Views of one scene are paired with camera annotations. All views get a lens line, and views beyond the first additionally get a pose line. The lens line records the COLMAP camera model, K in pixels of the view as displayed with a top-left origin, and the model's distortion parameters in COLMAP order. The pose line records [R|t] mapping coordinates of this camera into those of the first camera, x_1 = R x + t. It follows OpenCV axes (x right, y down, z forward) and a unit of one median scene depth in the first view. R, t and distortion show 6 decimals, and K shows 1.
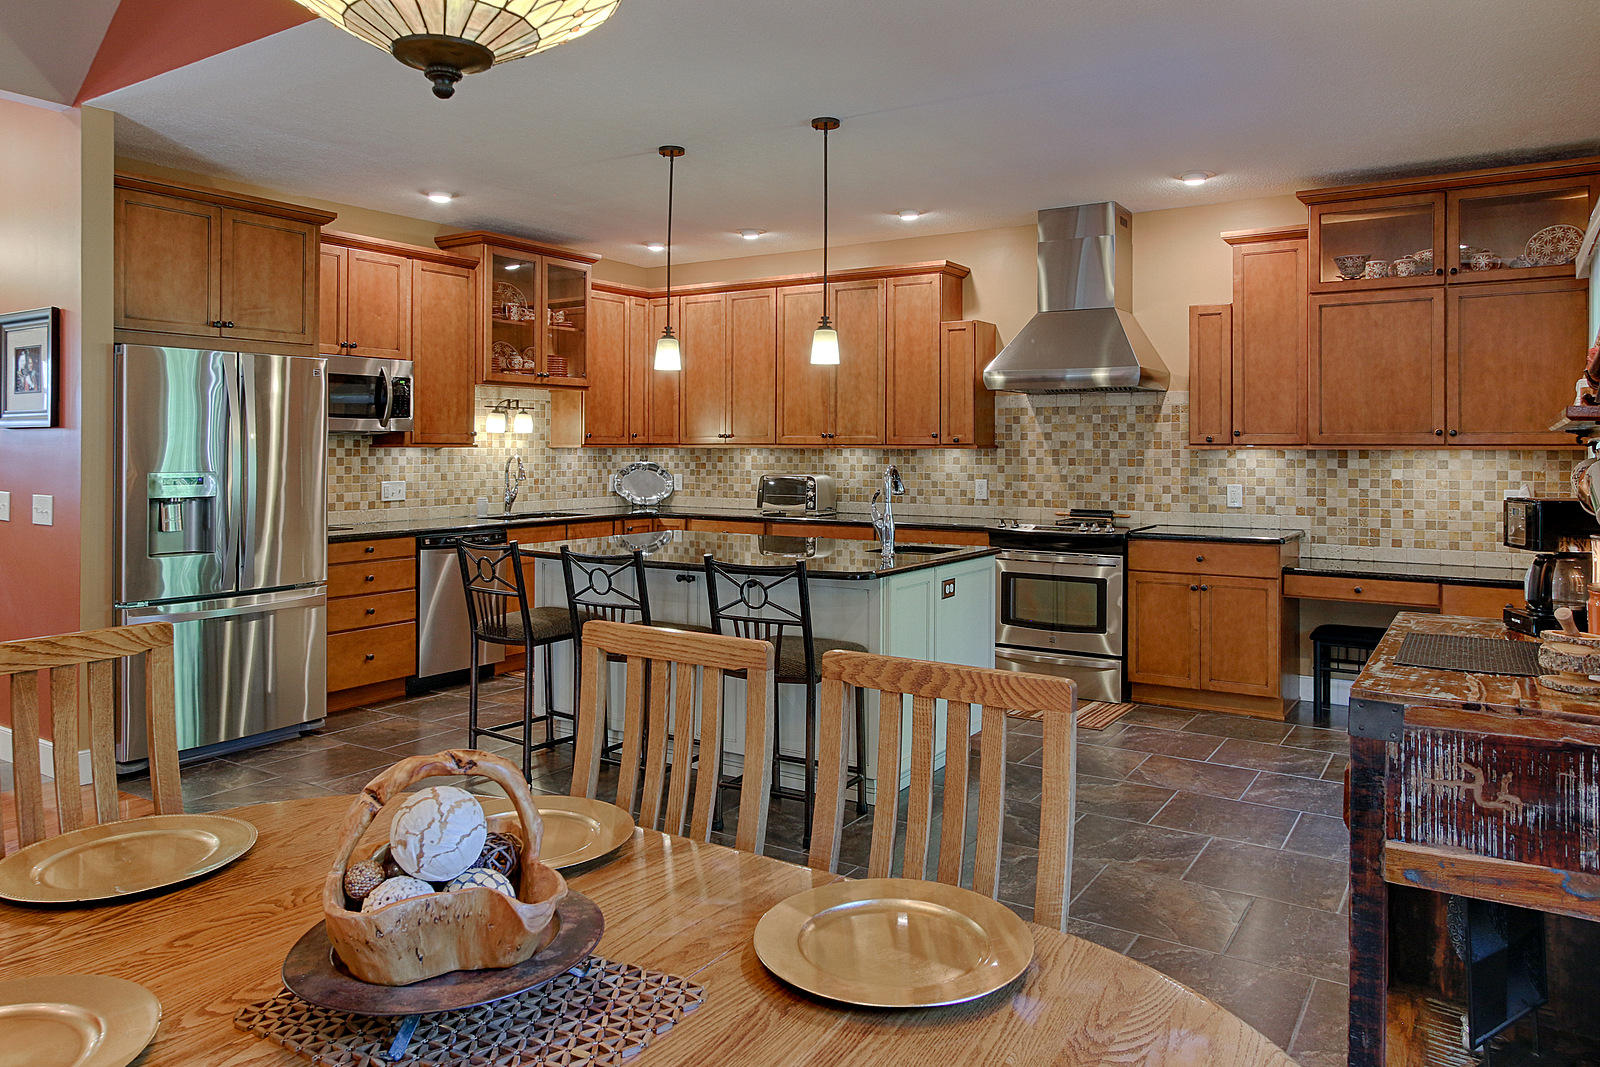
lens RADIAL K [[1107.2, 0, 803.4], [0, 1107.2, 452.8], [0, 0, 1]] dist [-0.010913, 0.009449]
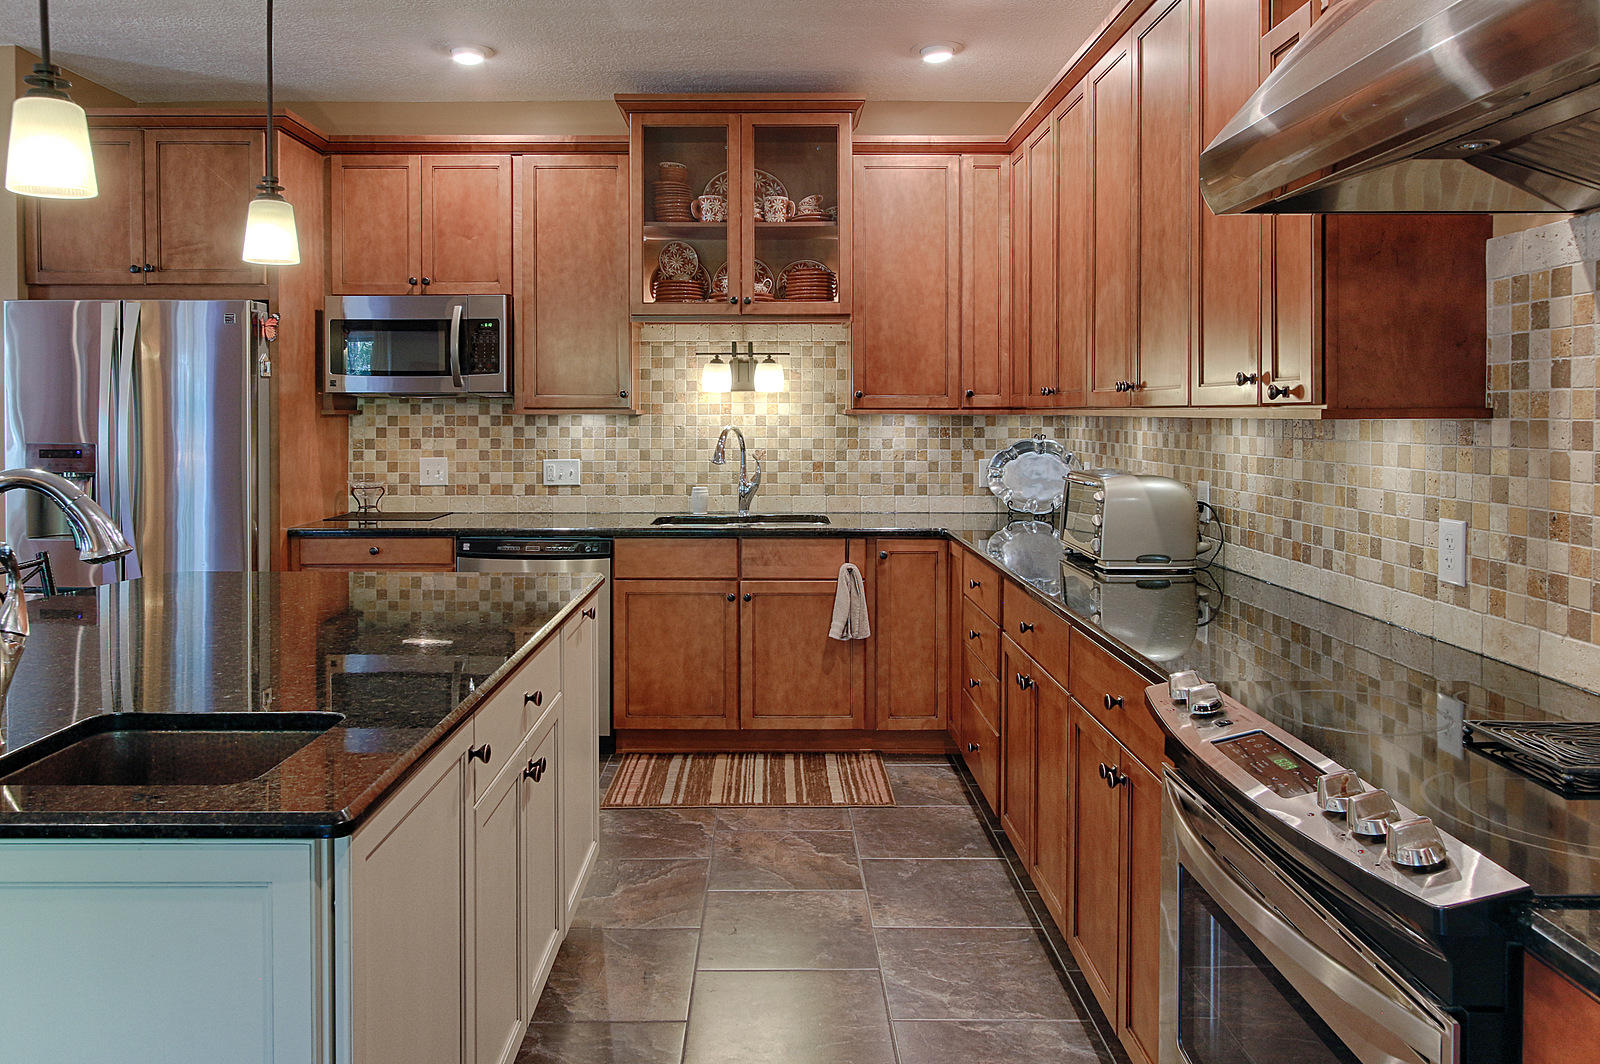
lens RADIAL K [[1107.2, 0, 765.9], [0, 1107.2, 424.0], [0, 0, 1]] dist [-0.010913, 0.009449]
pose [[0.541438, 0.008094, -0.840702, 0.328709], [-0.003452, 0.999967, 0.007404, -0.004153], [0.840734, -0.001106, 0.541448, 0.704980]]
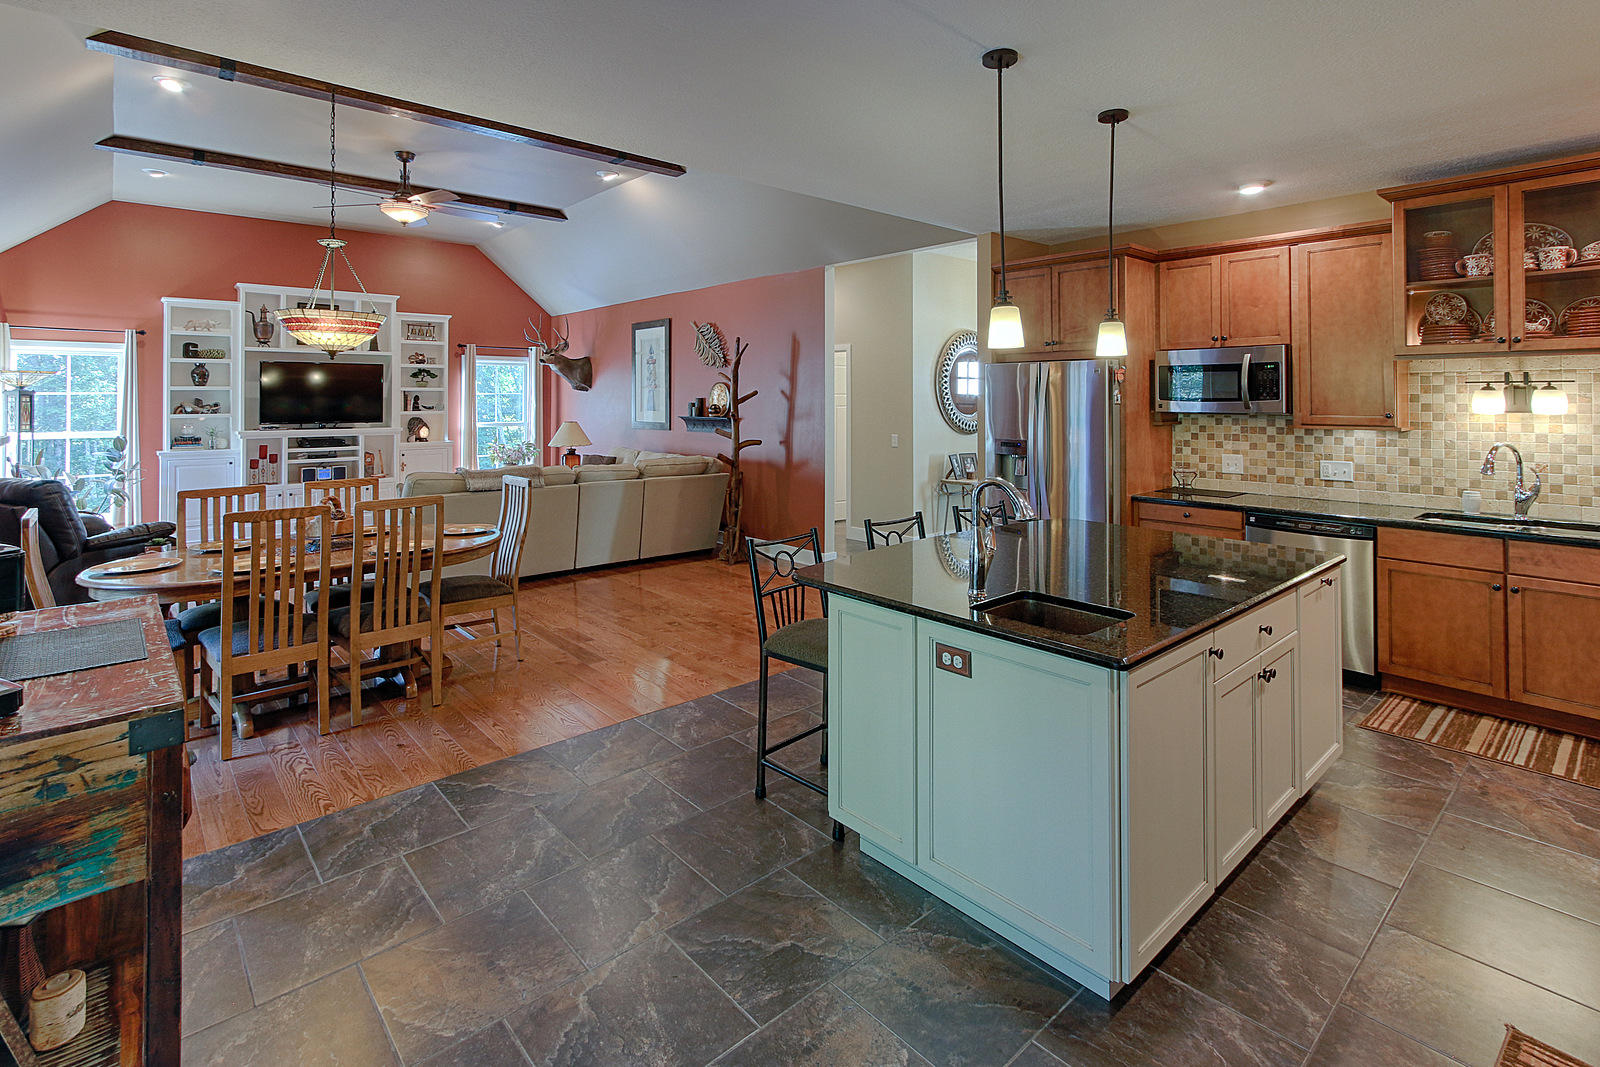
lens RADIAL K [[764.5, 0, 802.4], [0, 764.5, 388.4], [0, 0, 1]] dist [0.010100, -0.001363]
pose [[-0.261968, -0.012437, -0.964996, 0.430093], [-0.003840, 0.999922, -0.011845, -0.030239], [0.965069, 0.000603, -0.261996, 0.707076]]
